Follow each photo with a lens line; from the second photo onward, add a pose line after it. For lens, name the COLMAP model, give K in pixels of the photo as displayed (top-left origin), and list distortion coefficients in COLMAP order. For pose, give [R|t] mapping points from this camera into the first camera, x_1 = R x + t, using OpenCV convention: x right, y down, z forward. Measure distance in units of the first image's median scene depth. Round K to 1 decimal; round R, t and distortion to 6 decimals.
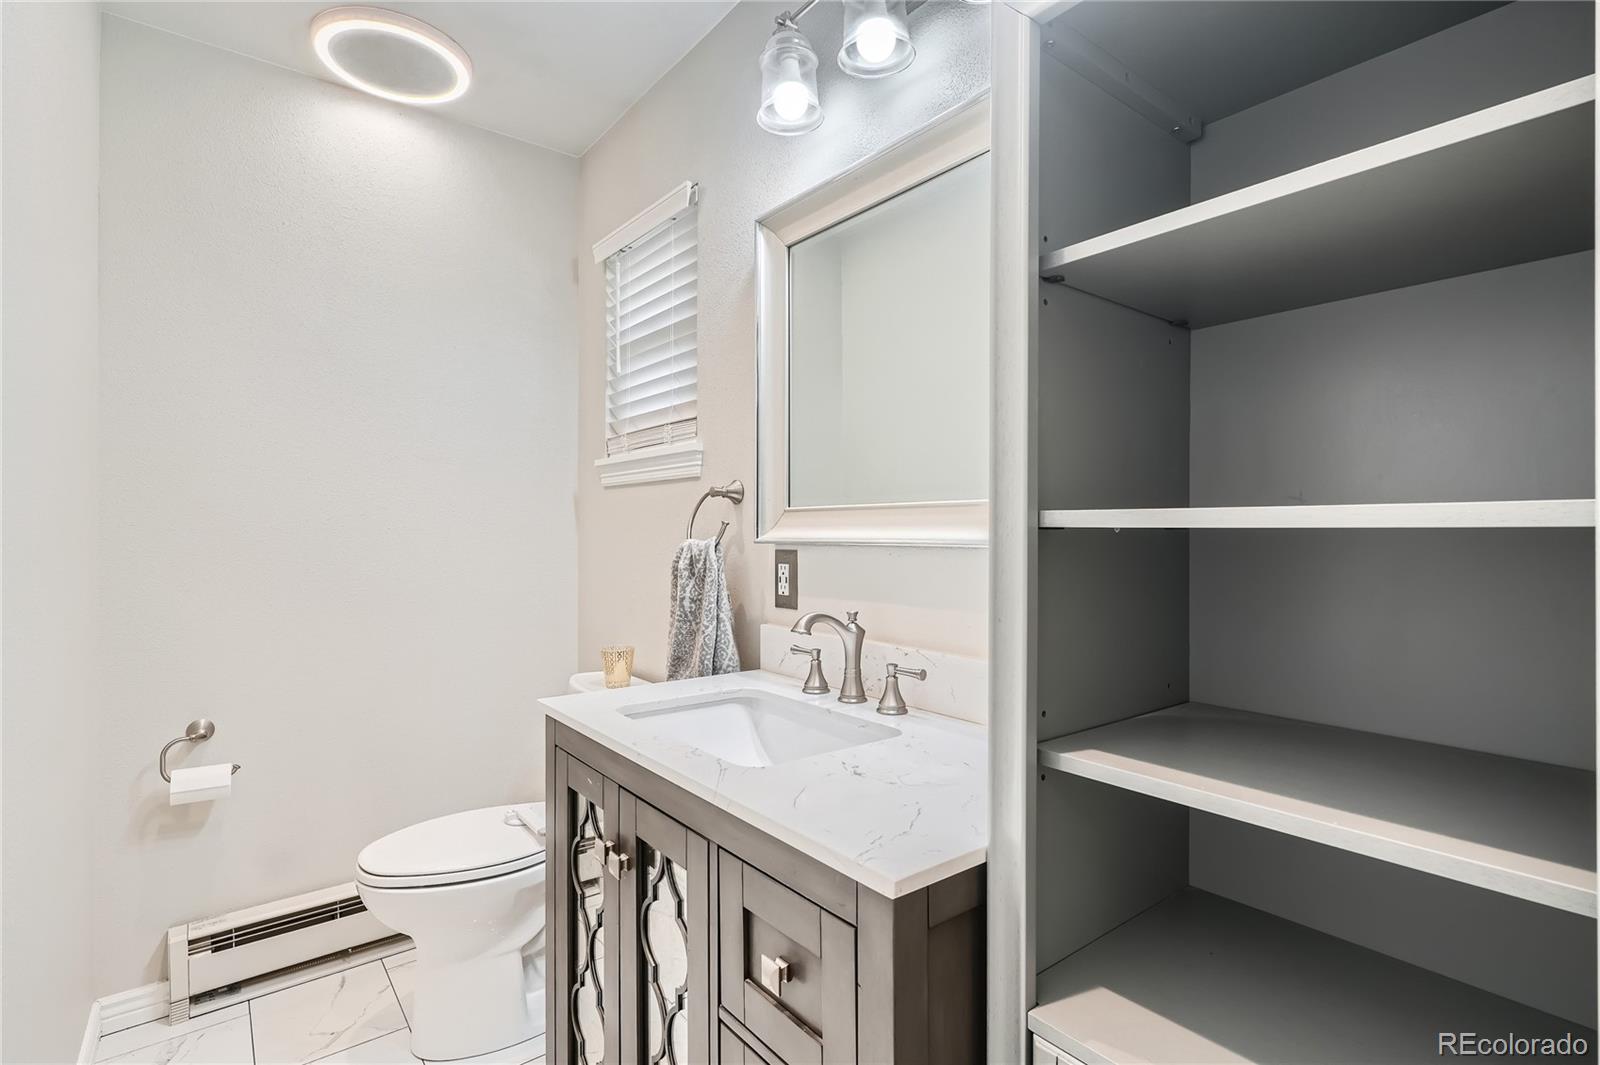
lens RADIAL K [[773.8, 0, 794.1], [0, 773.8, 530.4], [0, 0, 1]] dist [-0.001081, 0.000590]
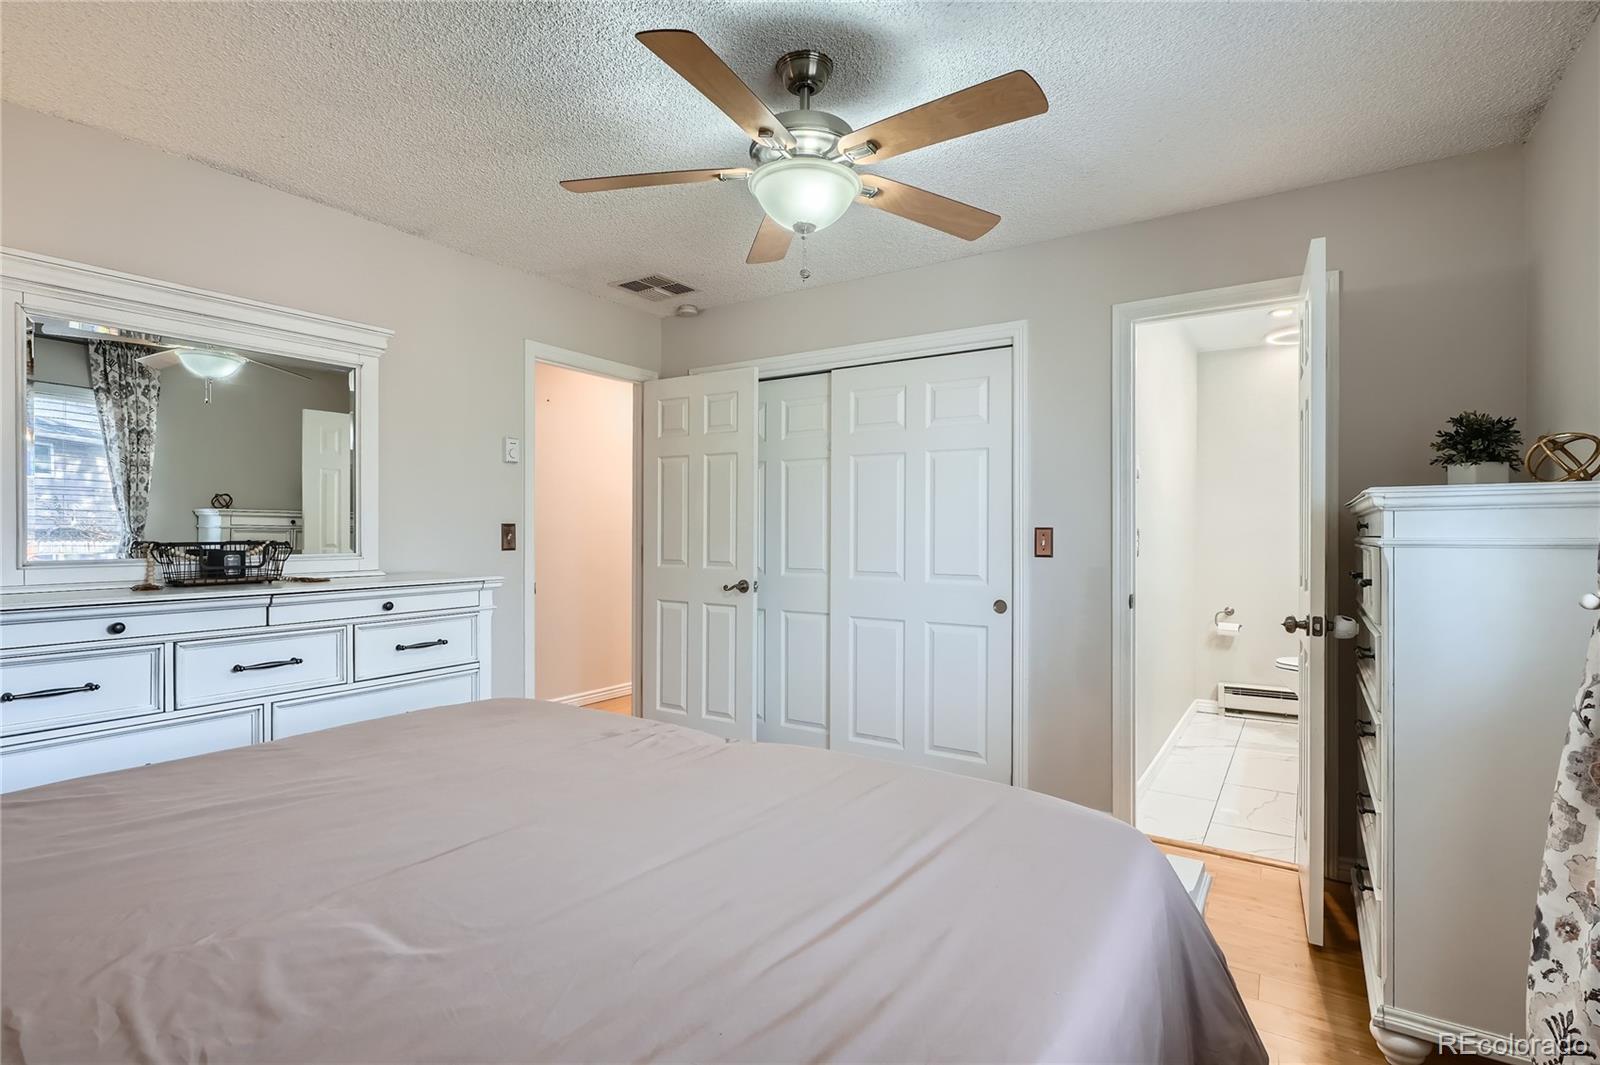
lens RADIAL K [[773.8, 0, 794.4], [0, 773.8, 530.6], [0, 0, 1]] dist [-0.001081, 0.000590]
pose [[0.327211, -0.000431, -0.944951, 1.248978], [0.000220, 1.000000, -0.000379, -0.009949], [0.944951, -0.000084, 0.327211, -1.270944]]
